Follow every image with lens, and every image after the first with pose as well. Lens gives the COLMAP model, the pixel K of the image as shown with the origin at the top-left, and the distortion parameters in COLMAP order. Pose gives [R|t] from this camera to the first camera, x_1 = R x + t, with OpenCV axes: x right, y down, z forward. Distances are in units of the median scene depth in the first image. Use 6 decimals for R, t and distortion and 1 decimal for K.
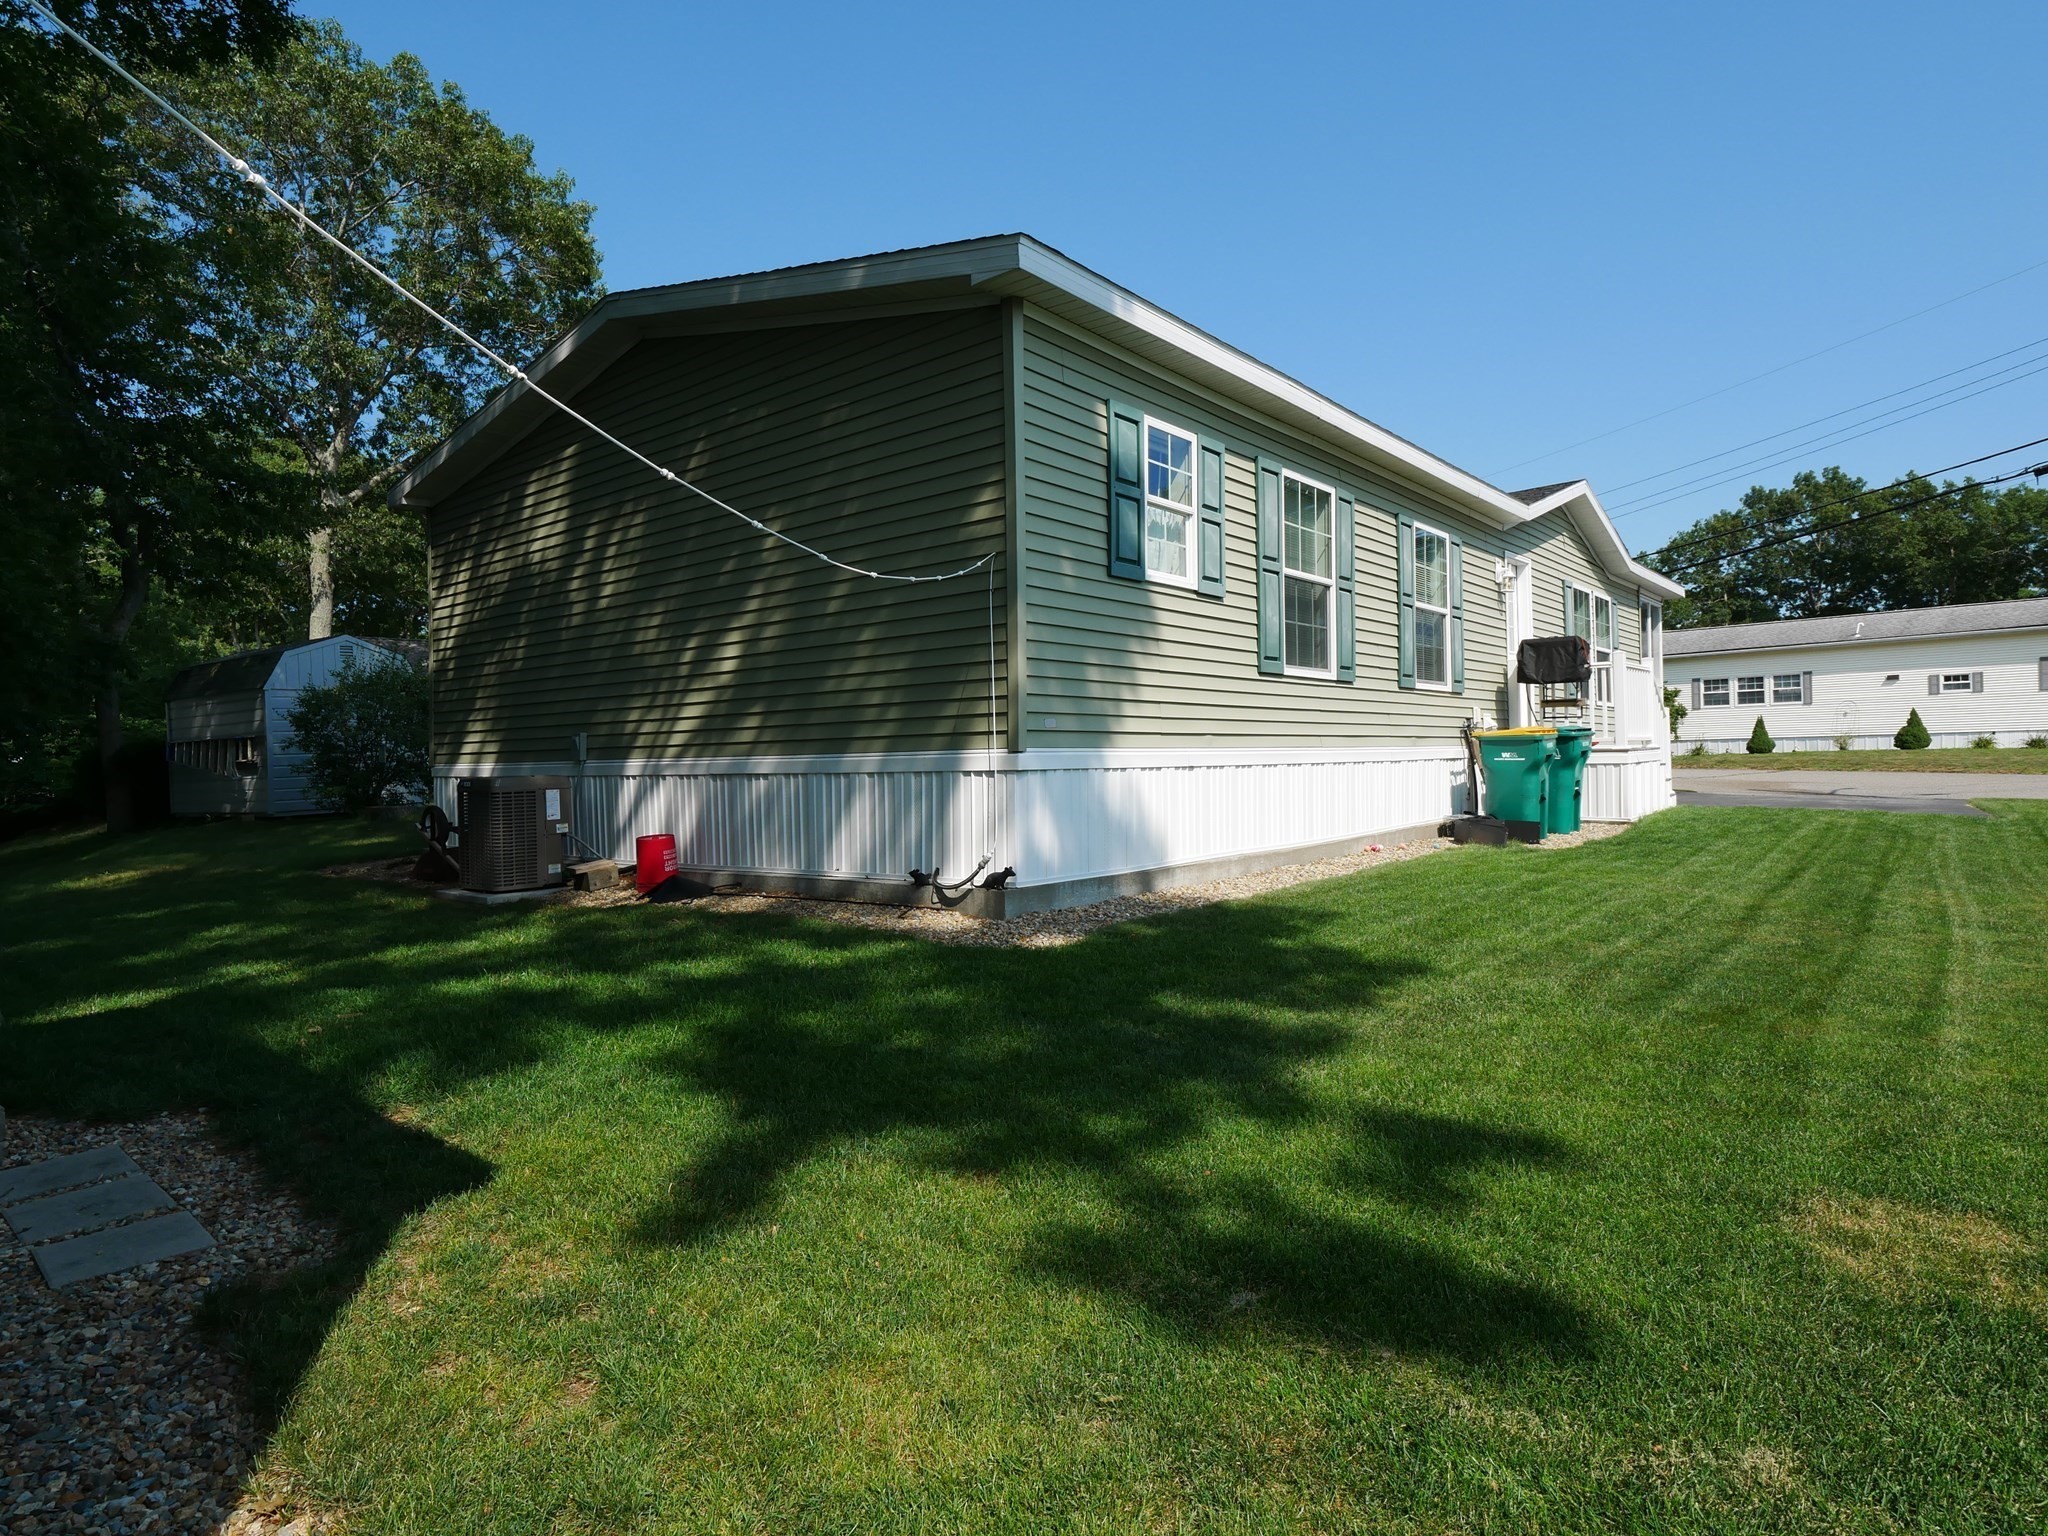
lens RADIAL K [[1179.1, 0, 1024.0], [0, 1179.1, 768.0], [0, 0, 1]] dist [-0.036986, -0.000617]
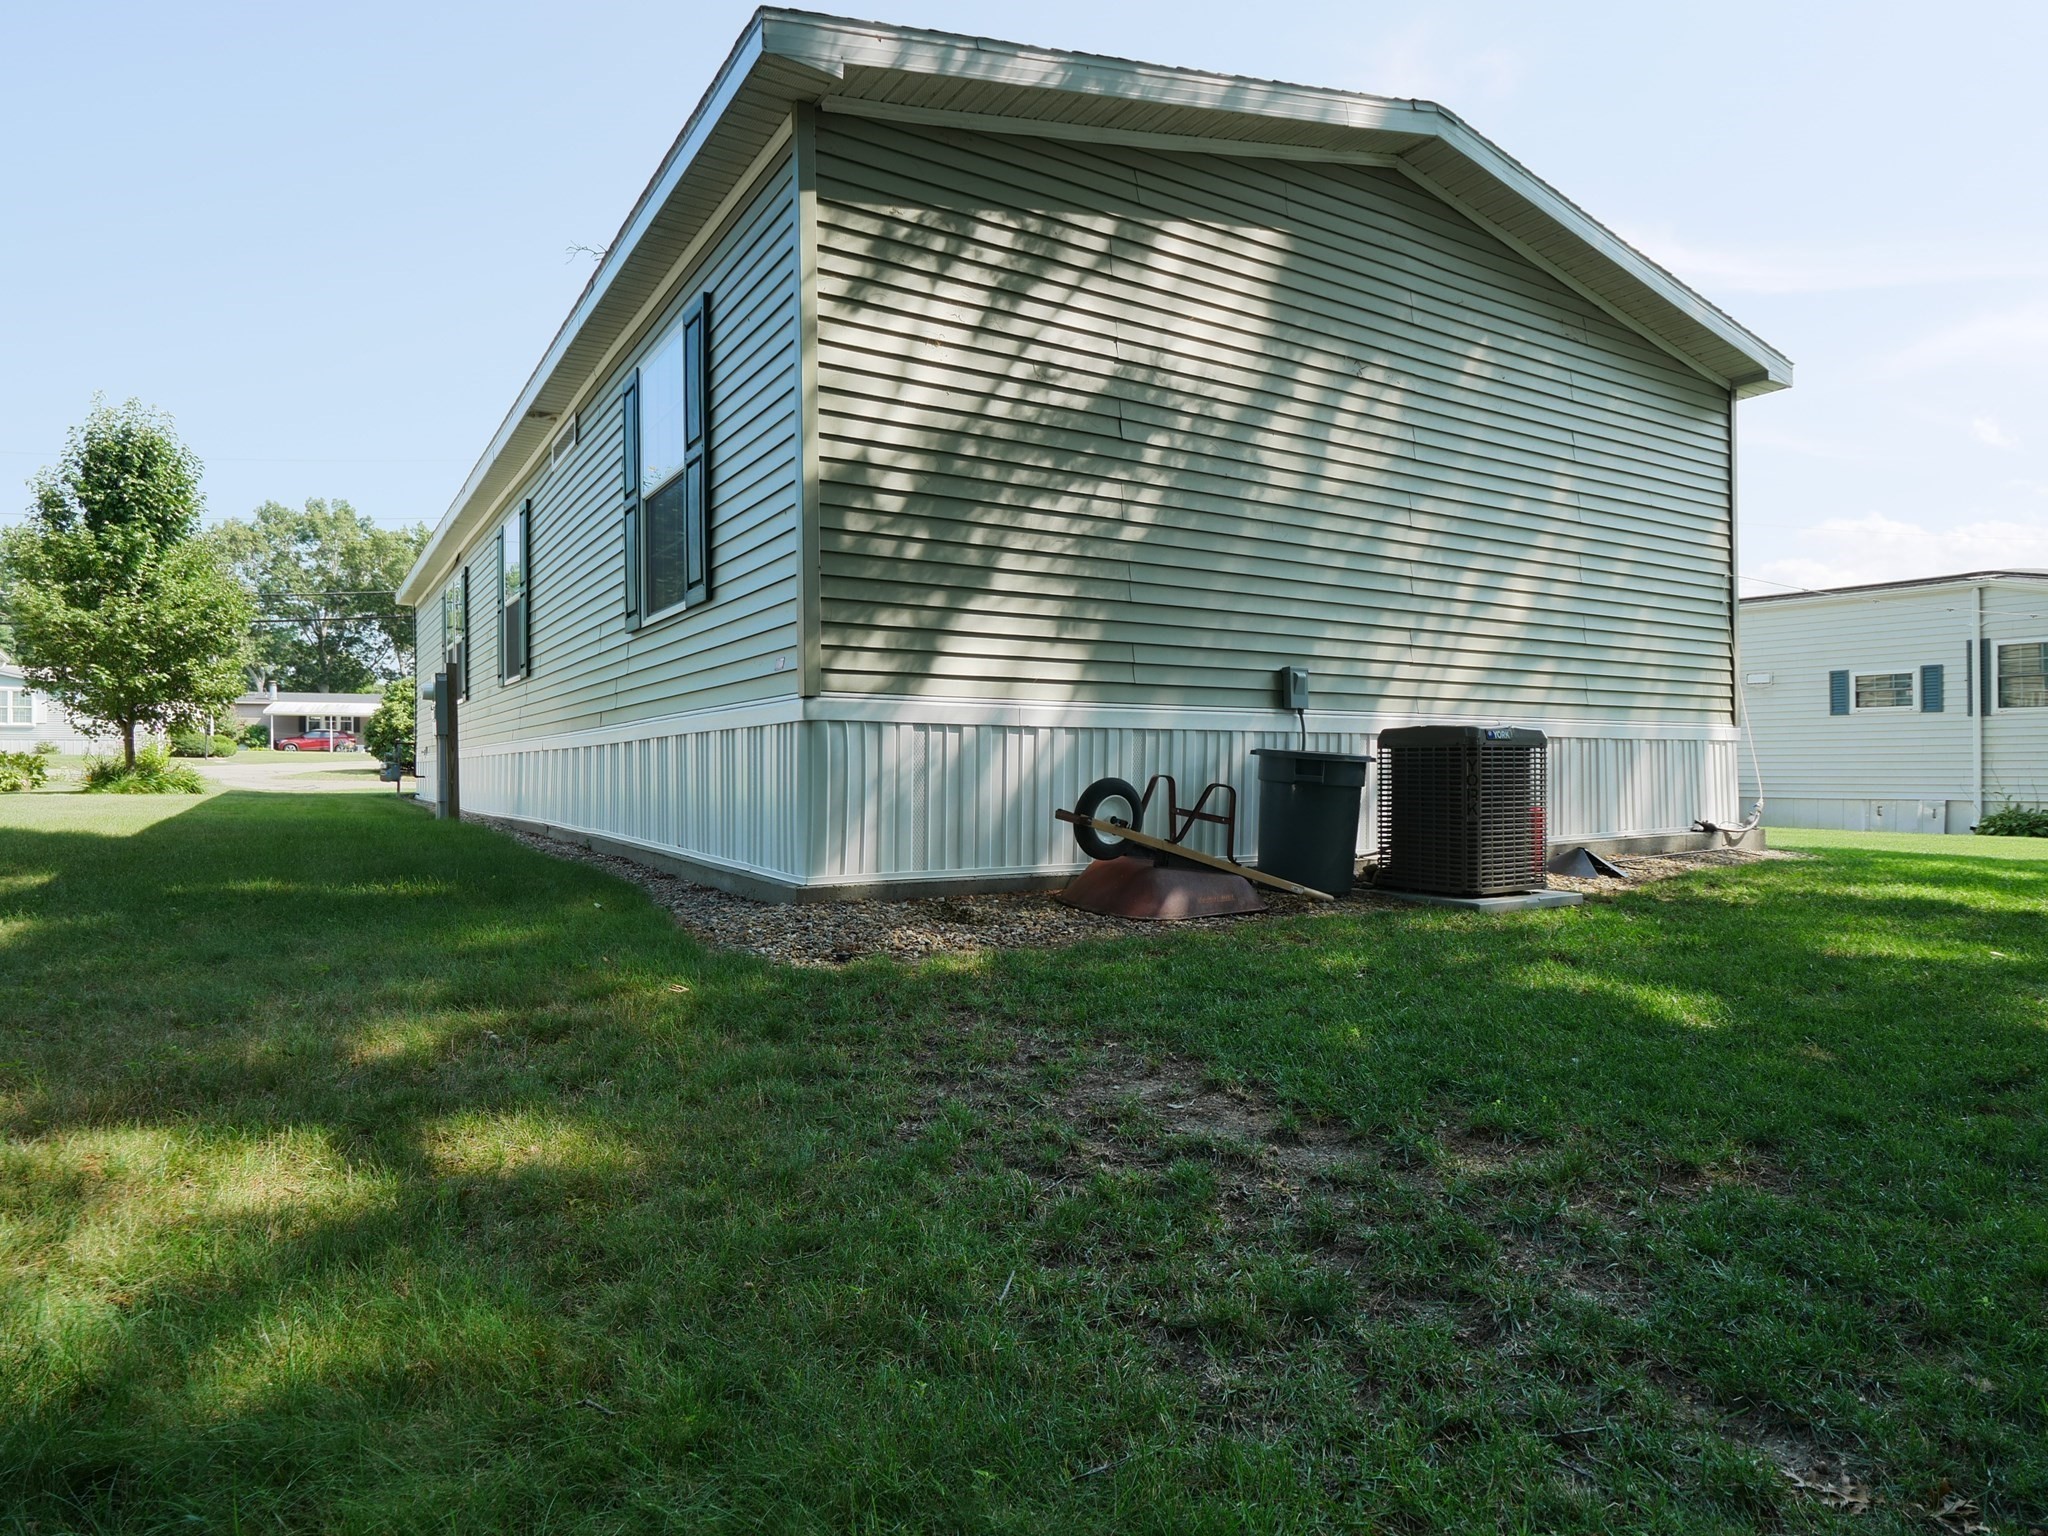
lens RADIAL K [[1179.1, 0, 1024.0], [0, 1179.1, 768.0], [0, 0, 1]] dist [-0.036986, -0.000617]
pose [[0.329751, 0.018094, 0.943894, -1.127247], [0.001166, 0.999808, -0.019573, 0.042878], [-0.944067, 0.007555, 0.329667, 0.984577]]
